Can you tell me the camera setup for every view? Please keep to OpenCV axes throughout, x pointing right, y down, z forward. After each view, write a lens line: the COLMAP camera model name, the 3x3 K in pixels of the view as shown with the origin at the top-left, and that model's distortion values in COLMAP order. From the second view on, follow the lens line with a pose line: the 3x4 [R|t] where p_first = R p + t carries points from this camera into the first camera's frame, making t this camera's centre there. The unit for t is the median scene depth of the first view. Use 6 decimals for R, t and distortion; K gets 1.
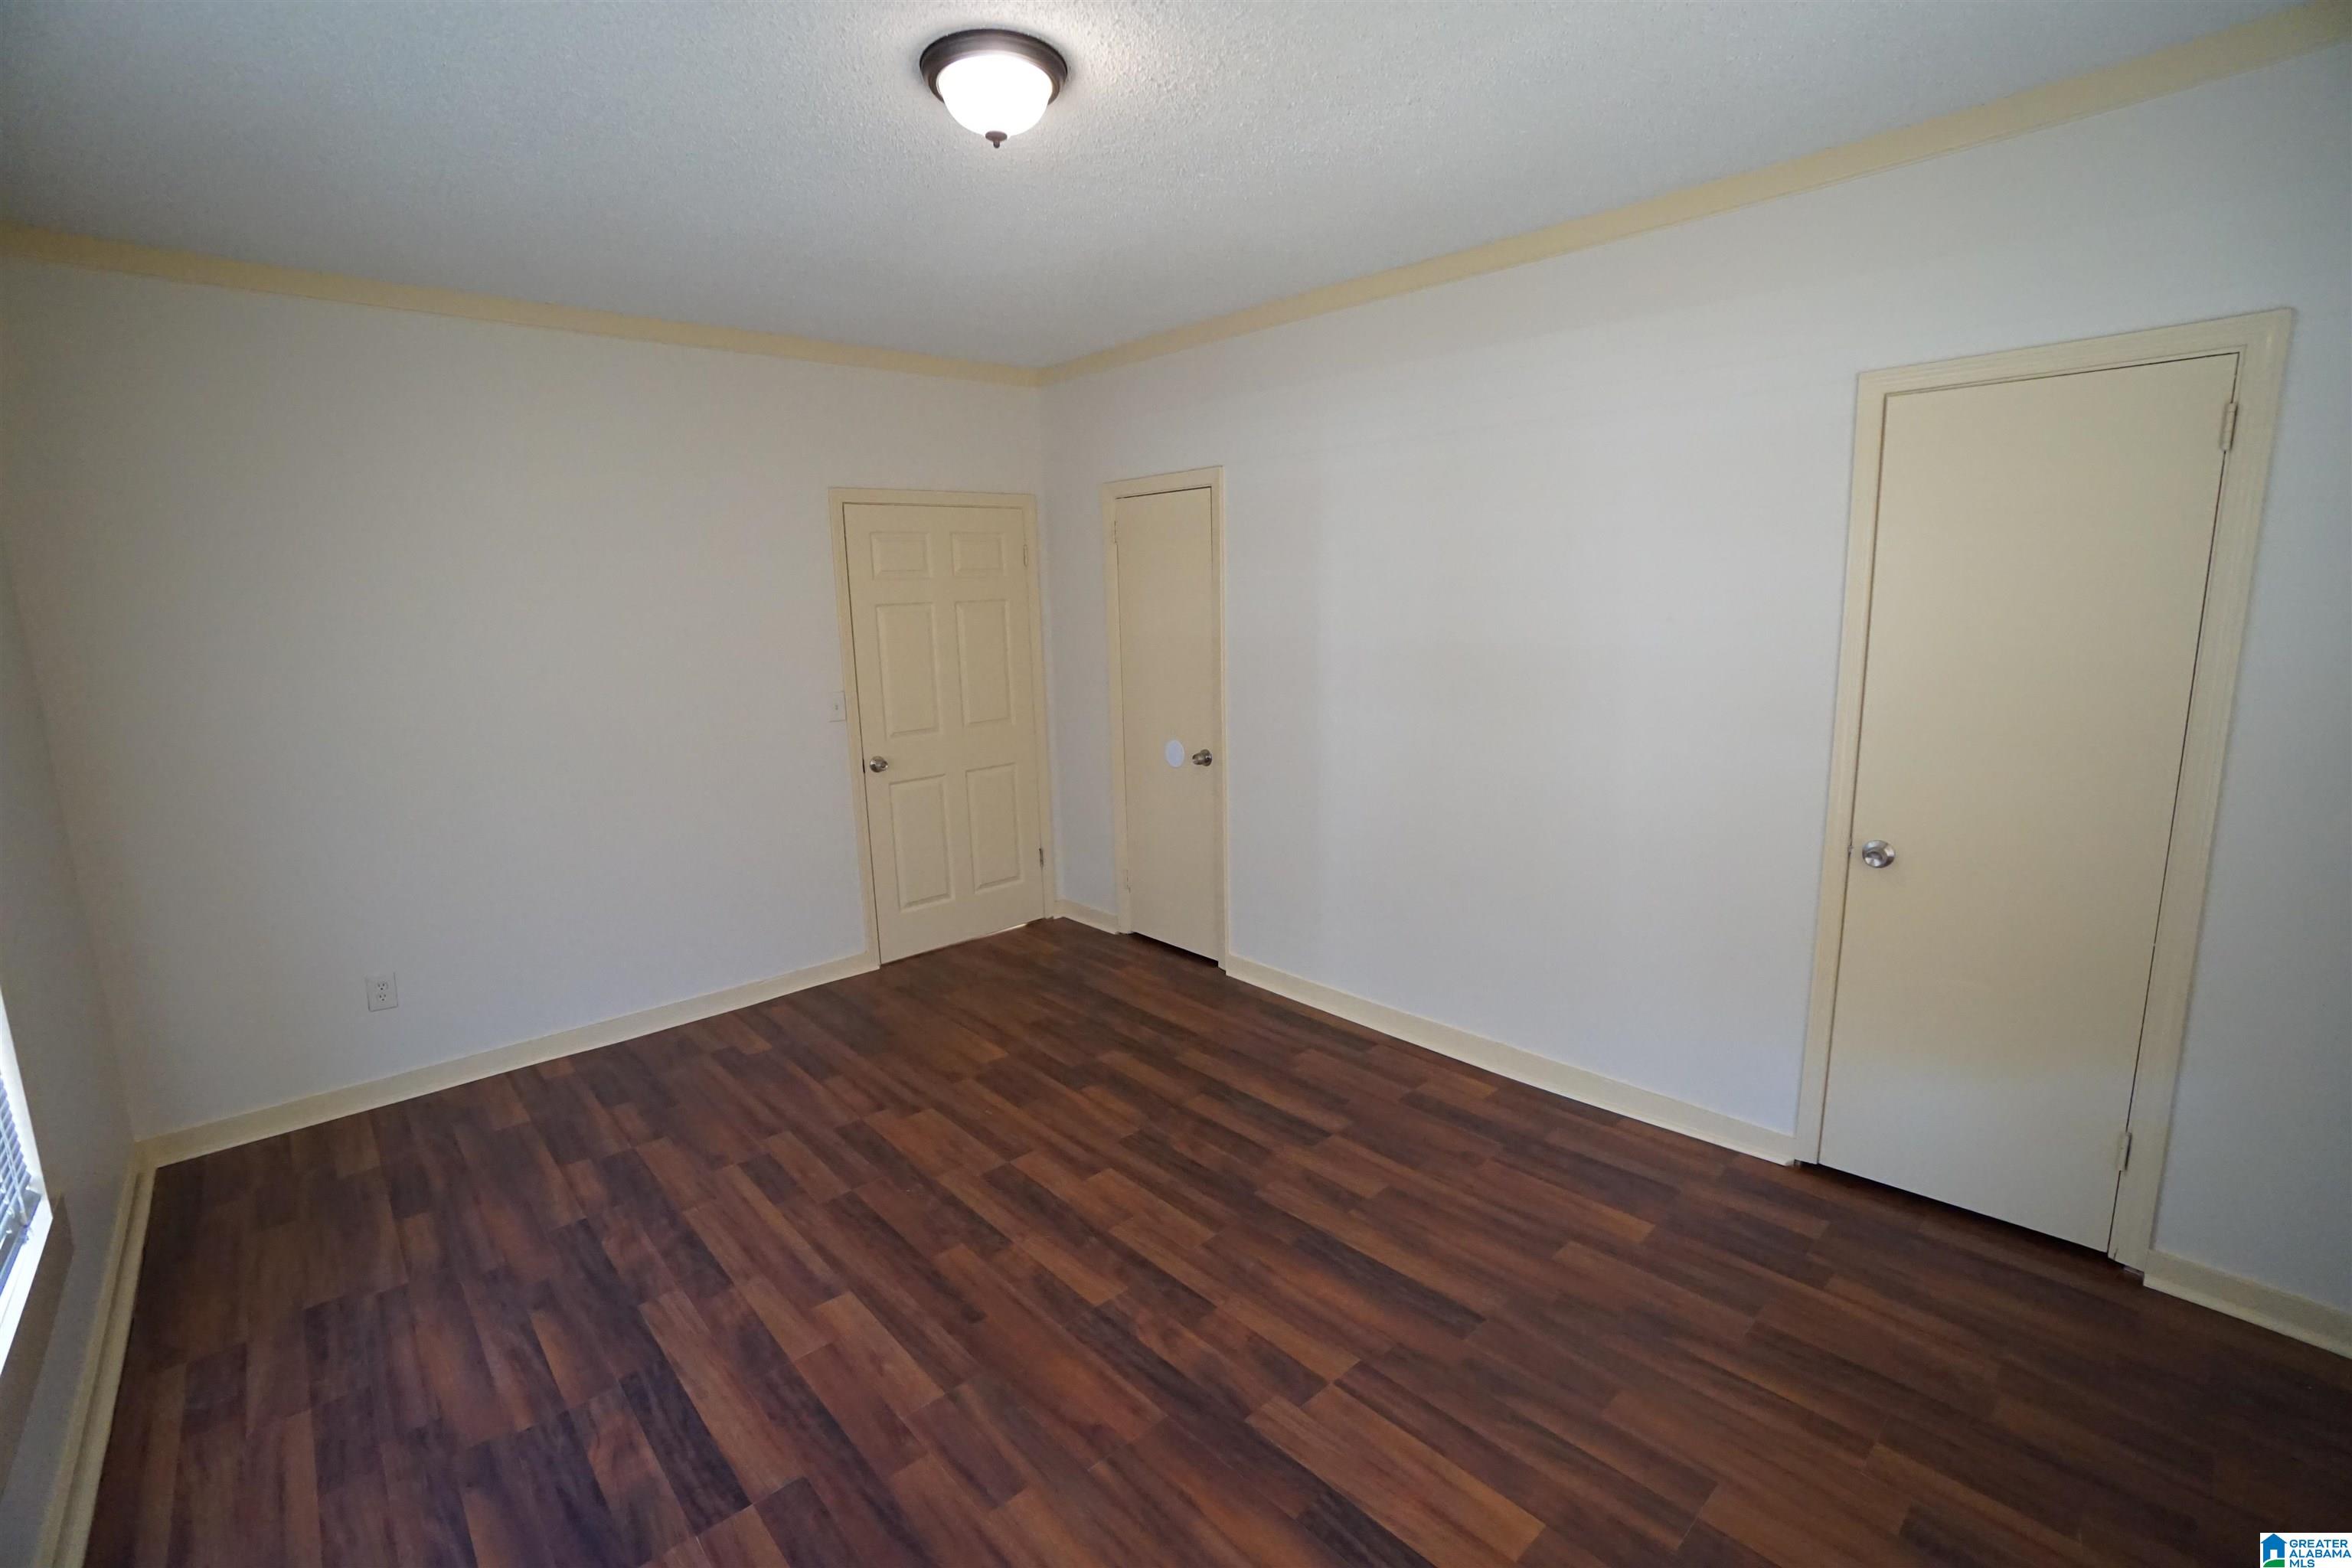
lens RADIAL K [[1038.5, 0, 1154.0], [0, 1038.5, 772.1], [0, 0, 1]] dist [-0.066372, 0.025651]
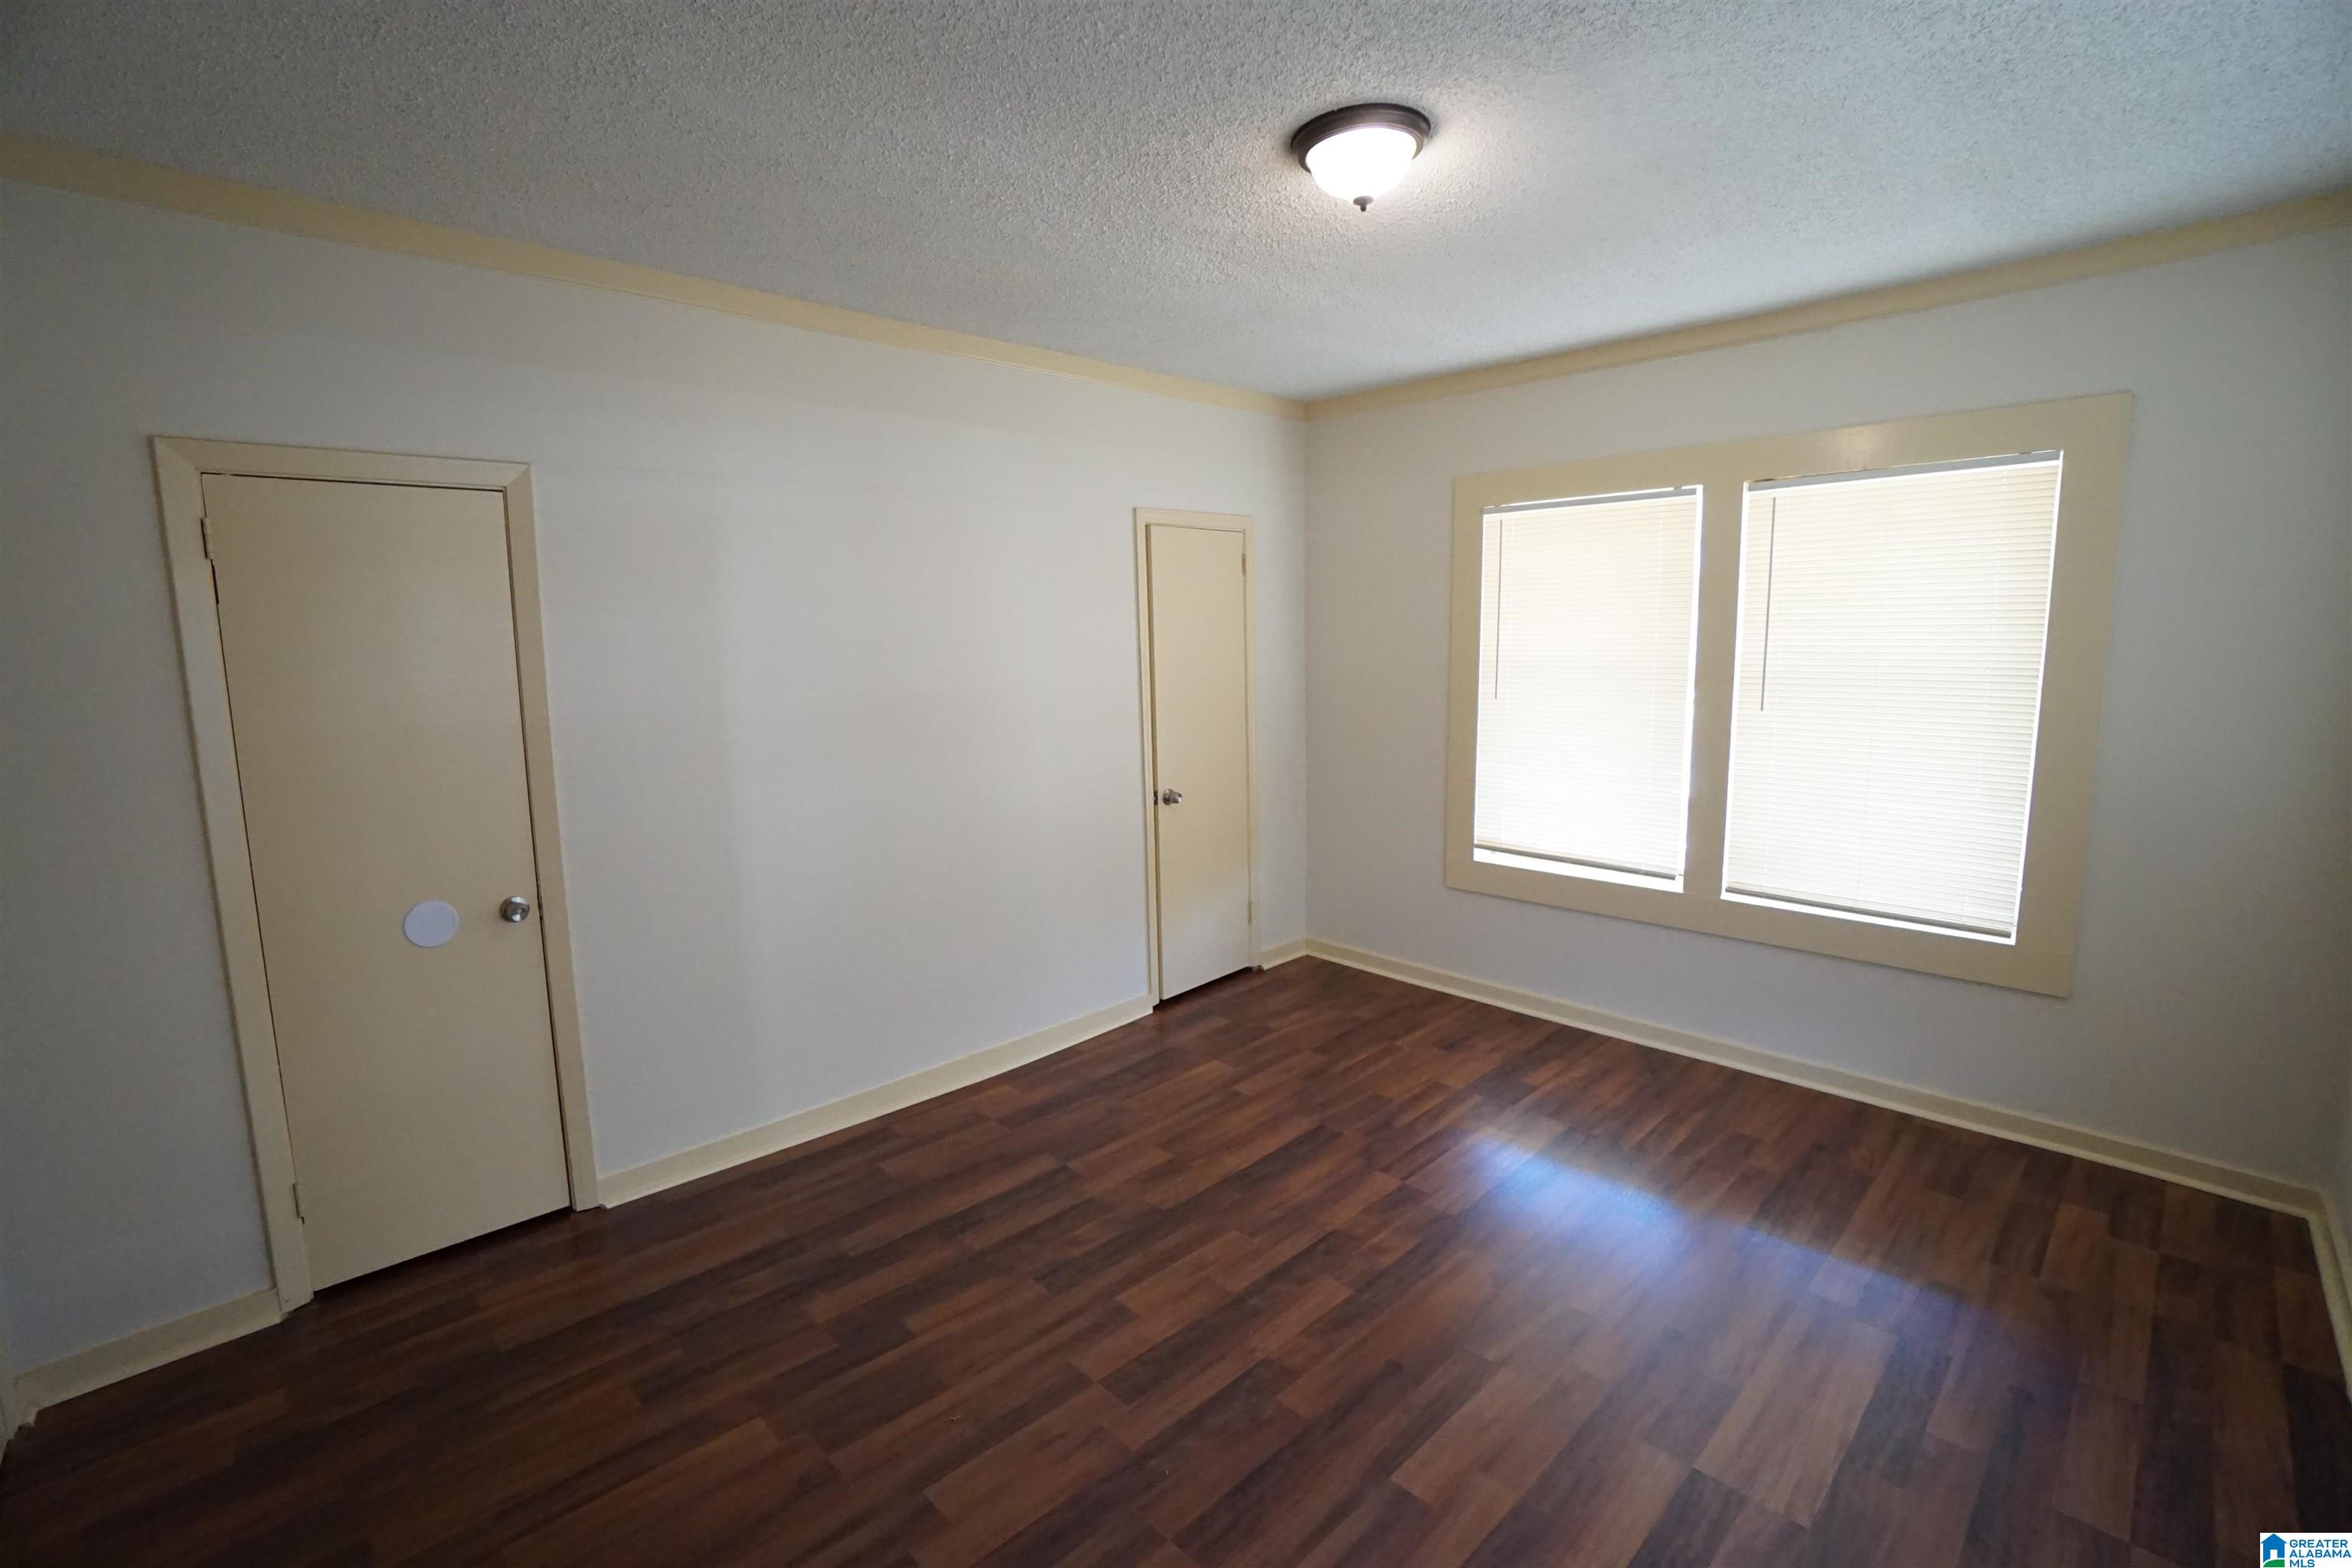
lens RADIAL K [[1038.5, 0, 1154.0], [0, 1038.5, 772.1], [0, 0, 1]] dist [-0.066372, 0.025651]
pose [[-0.022954, -0.112805, 0.993352, -0.931885], [0.190928, 0.974831, 0.115113, -0.151884], [-0.981336, 0.192301, -0.000838, 0.973948]]
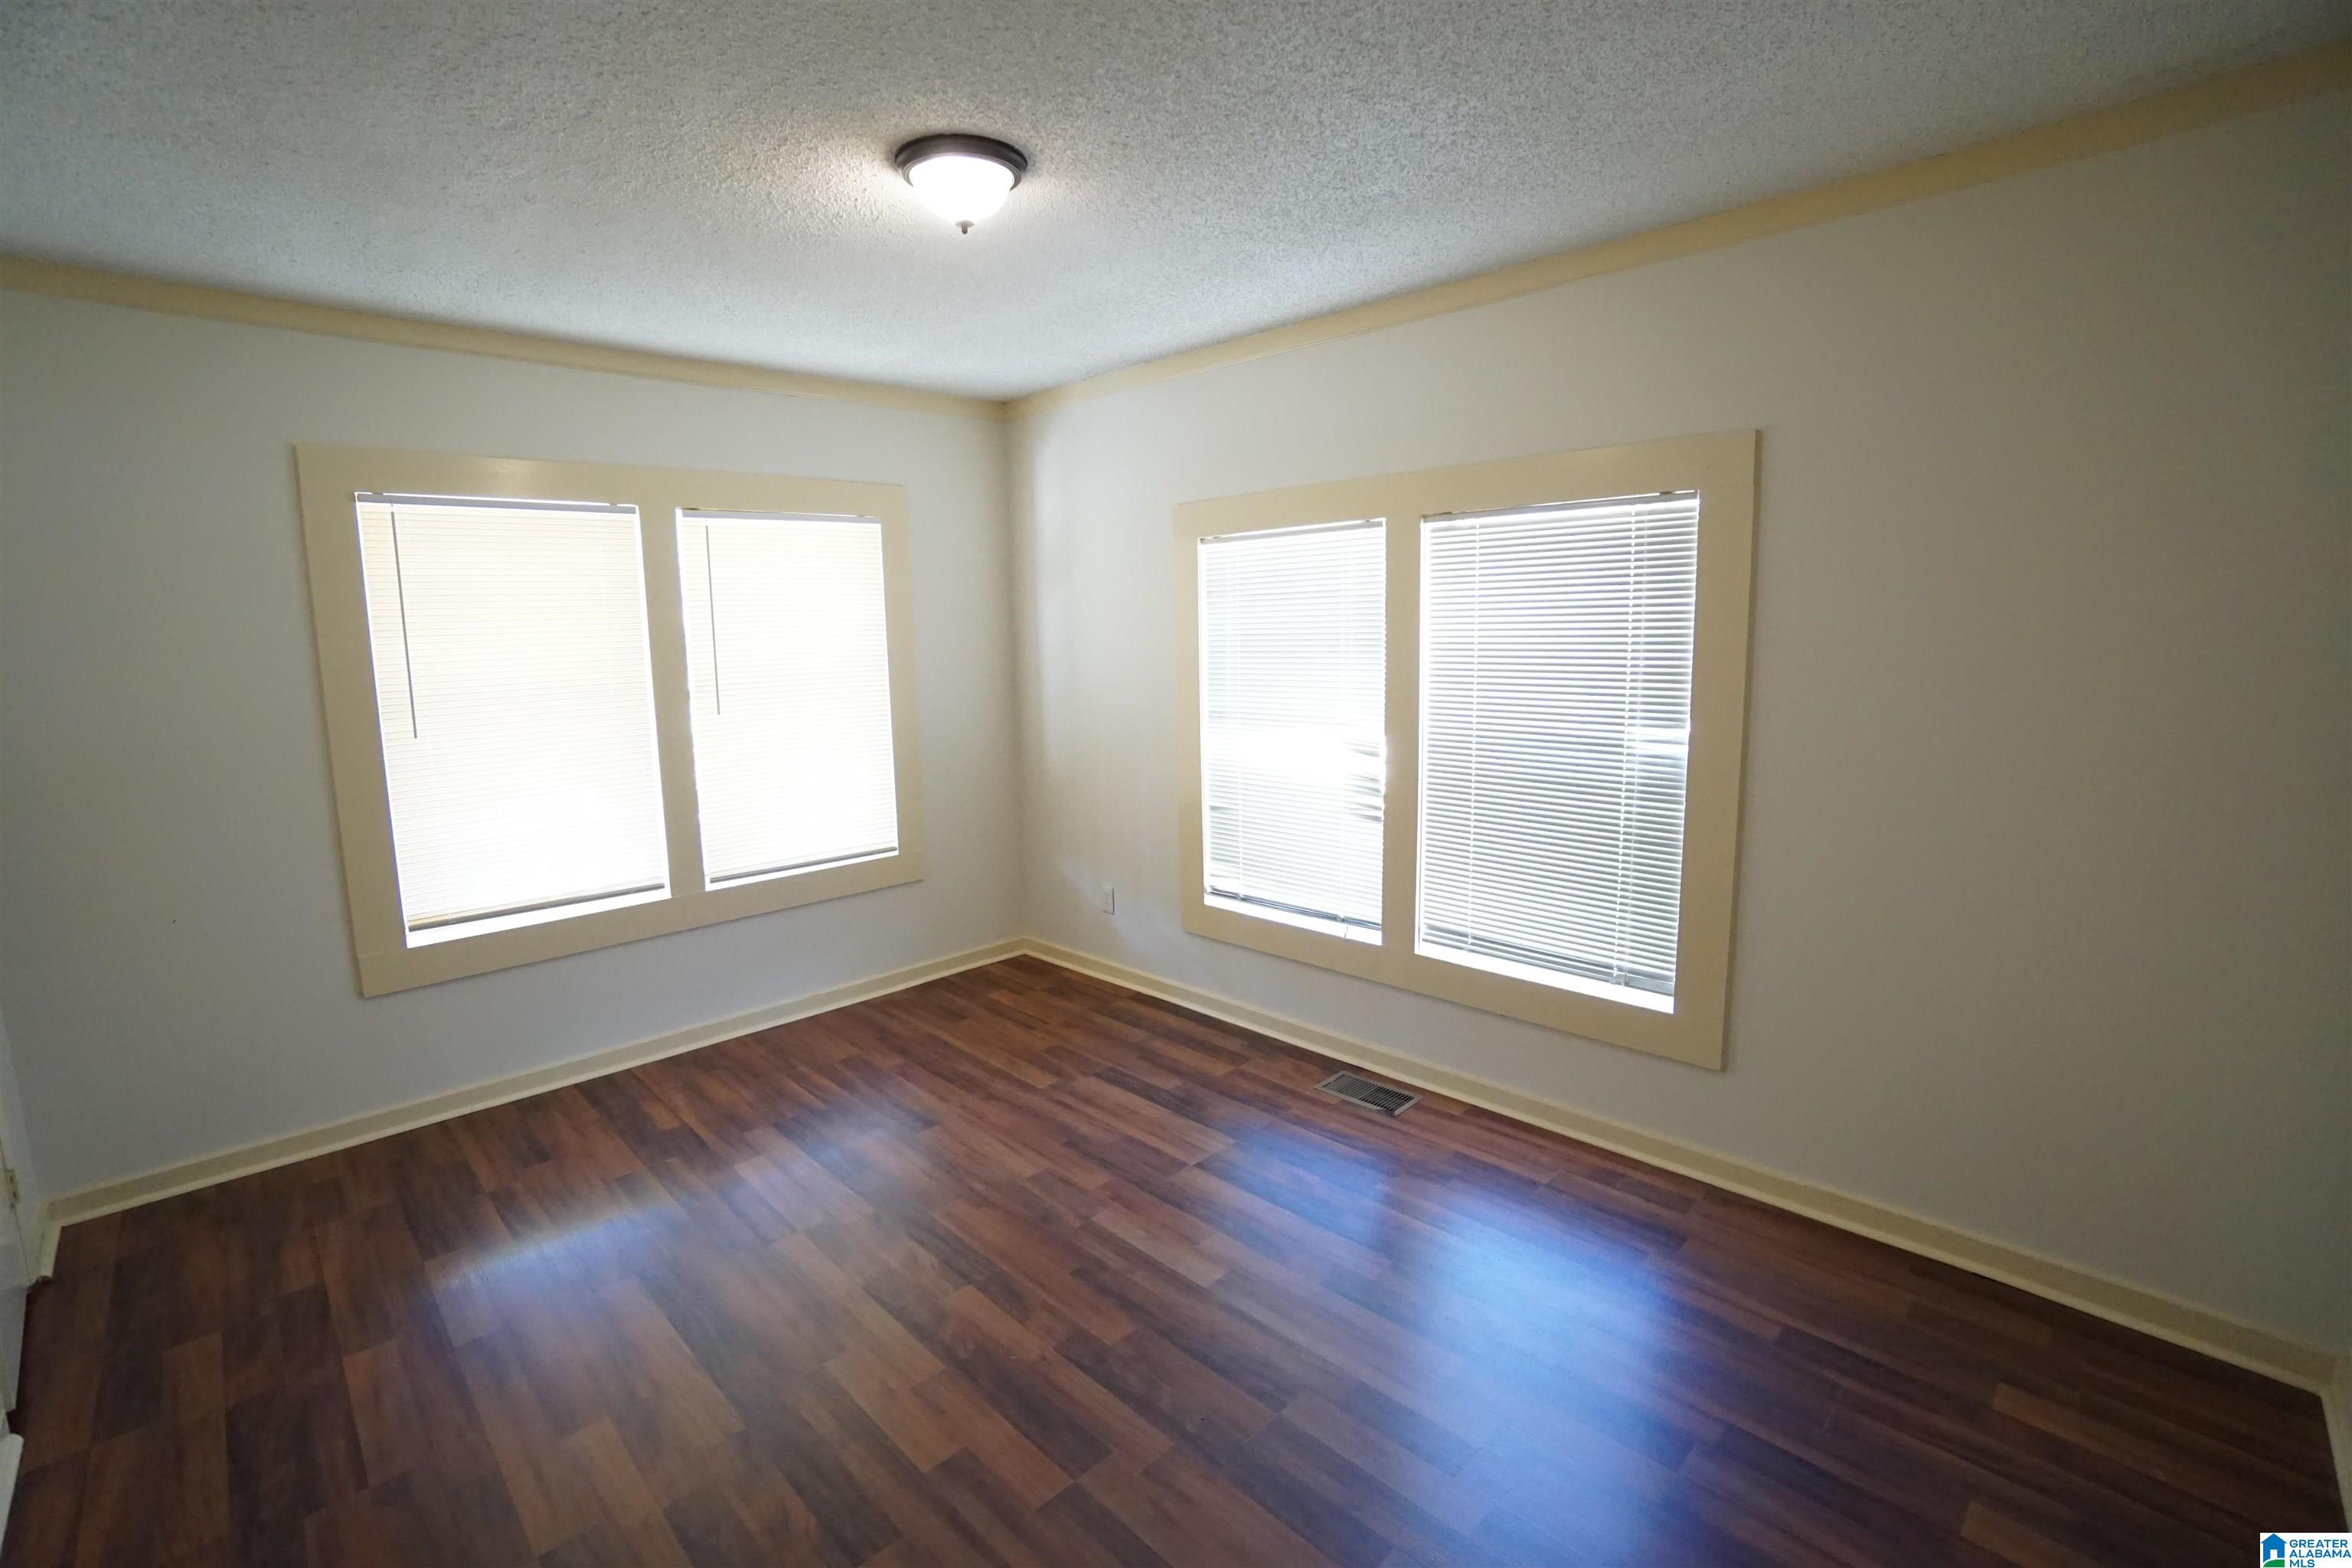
lens RADIAL K [[1038.5, 0, 1154.0], [0, 1038.5, 772.1], [0, 0, 1]] dist [-0.066372, 0.025651]
pose [[-0.998351, 0.049072, -0.029770, -0.218612], [0.037431, 0.949852, 0.310451, -0.287886], [0.043511, 0.308825, -0.950123, 1.656861]]
